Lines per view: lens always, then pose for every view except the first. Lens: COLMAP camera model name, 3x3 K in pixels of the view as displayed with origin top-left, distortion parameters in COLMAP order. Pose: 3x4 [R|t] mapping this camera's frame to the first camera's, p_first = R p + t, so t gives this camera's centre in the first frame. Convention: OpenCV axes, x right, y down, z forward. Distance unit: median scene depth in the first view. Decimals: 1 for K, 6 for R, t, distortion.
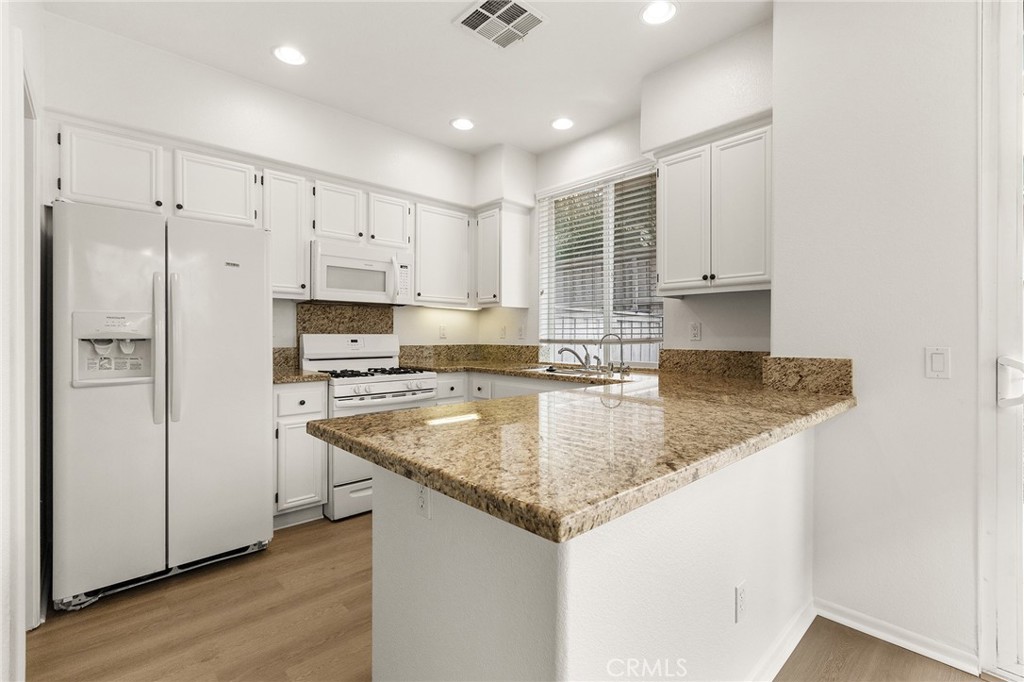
lens RADIAL K [[462.8, 0, 512.0], [0, 462.8, 341.0], [0, 0, 1]] dist [0.012740, 0.000129]
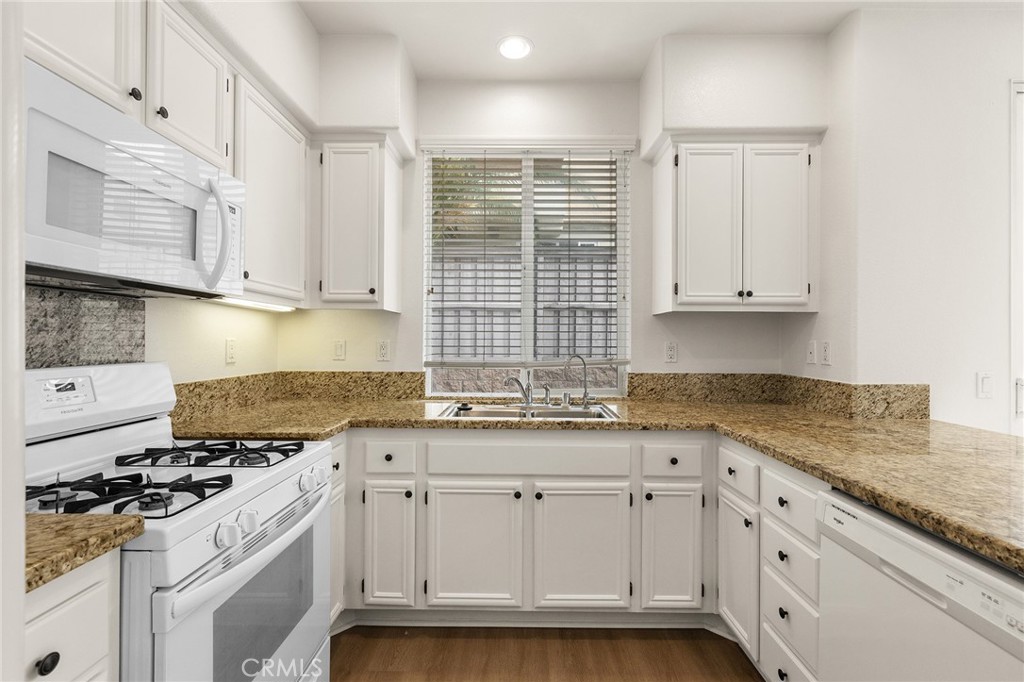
lens RADIAL K [[462.8, 0, 512.0], [0, 462.8, 341.0], [0, 0, 1]] dist [0.012740, 0.000129]
pose [[0.681741, 0.000449, 0.731593, -0.391220], [0.006094, 0.999962, -0.006292, -0.032913], [-0.731568, 0.008748, 0.681712, 0.535956]]
